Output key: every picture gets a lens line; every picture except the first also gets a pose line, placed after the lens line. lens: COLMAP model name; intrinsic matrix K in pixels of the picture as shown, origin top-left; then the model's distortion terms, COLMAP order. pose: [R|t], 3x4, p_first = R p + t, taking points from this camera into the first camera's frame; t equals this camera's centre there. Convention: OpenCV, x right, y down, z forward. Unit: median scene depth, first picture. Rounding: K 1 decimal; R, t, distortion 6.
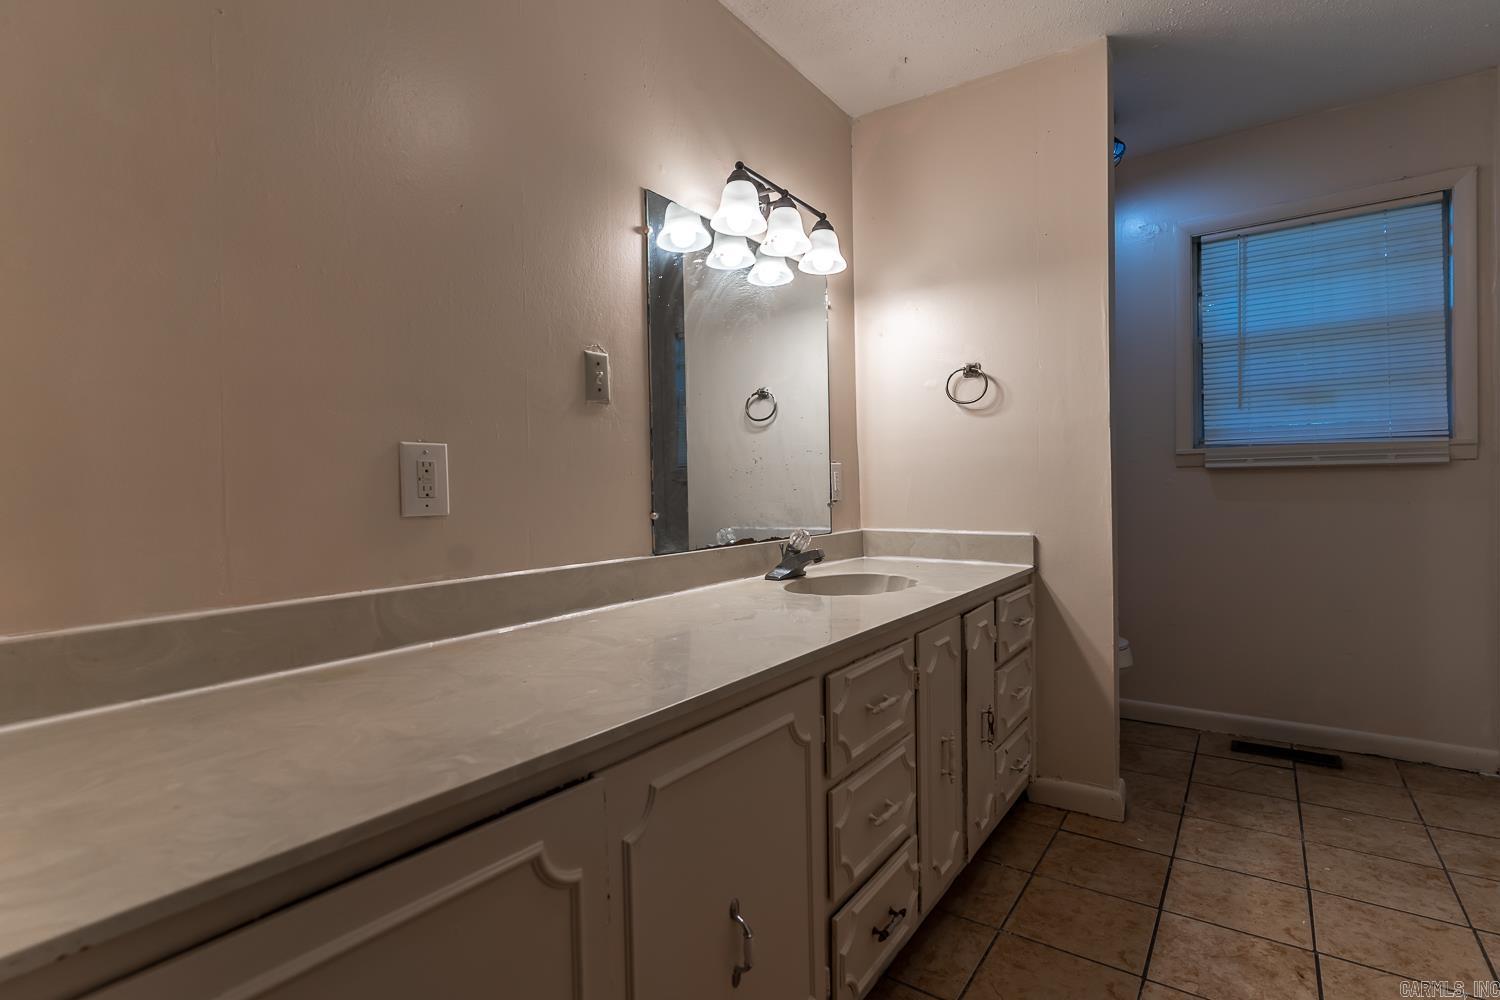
lens RADIAL K [[718.7, 0, 747.7], [0, 718.7, 500.4], [0, 0, 1]] dist [-0.000630, -0.000287]
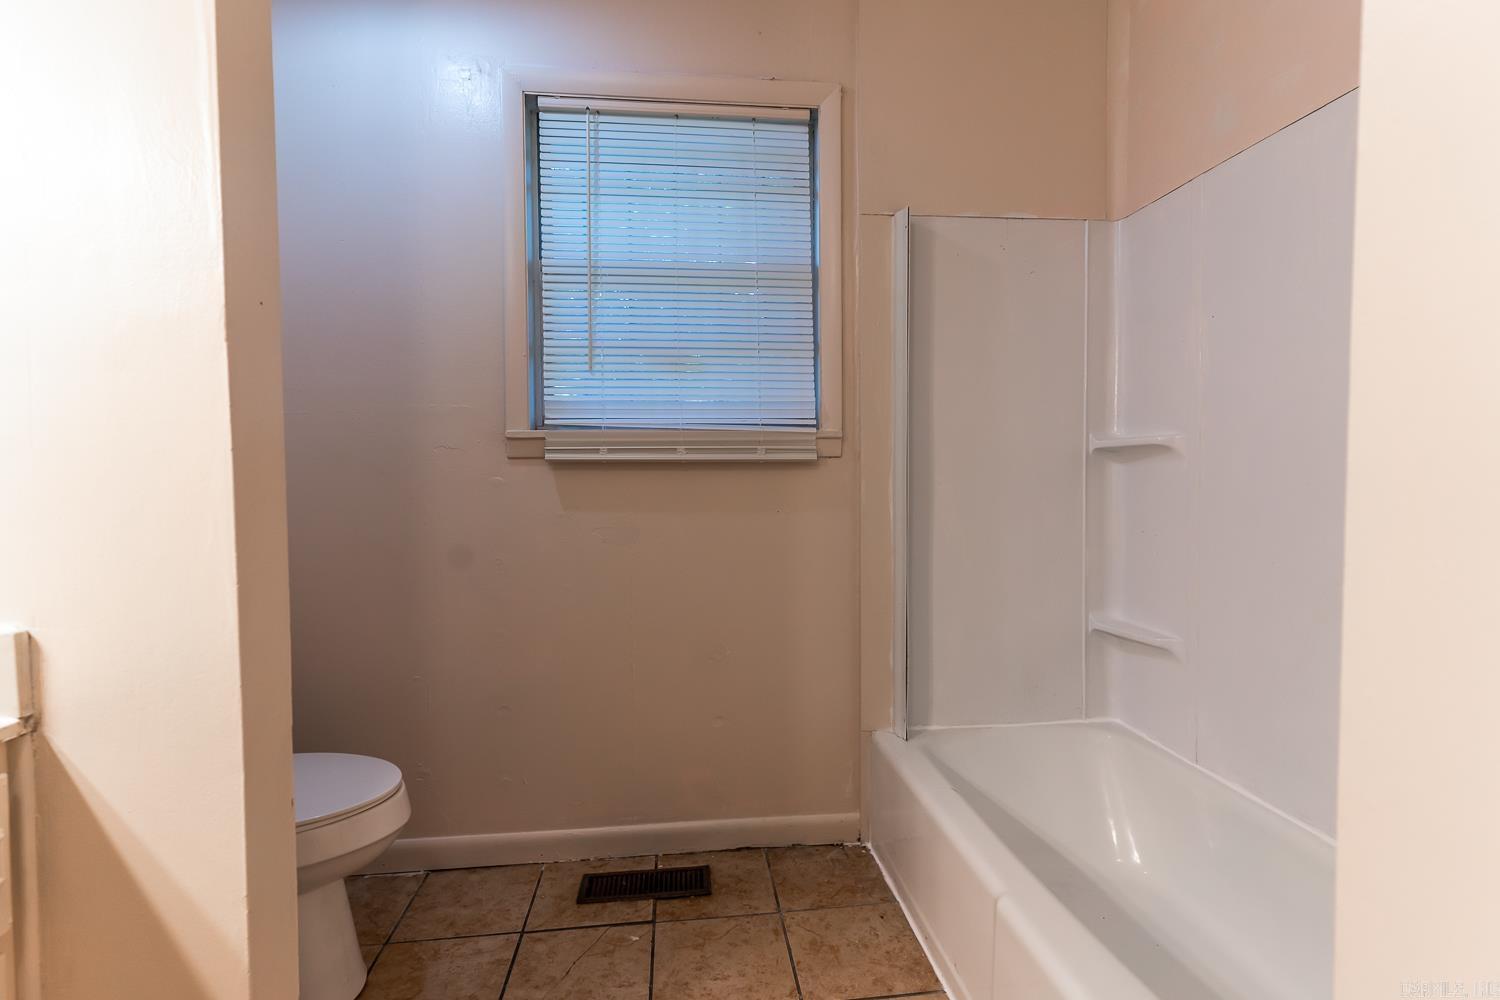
lens RADIAL K [[718.7, 0, 752.4], [0, 718.7, 499.0], [0, 0, 1]] dist [-0.000630, -0.000287]
pose [[0.748449, -0.006798, 0.663158, 0.394042], [0.003780, 0.999975, 0.005984, -0.015541], [-0.663182, -0.001972, 0.748456, 0.447409]]
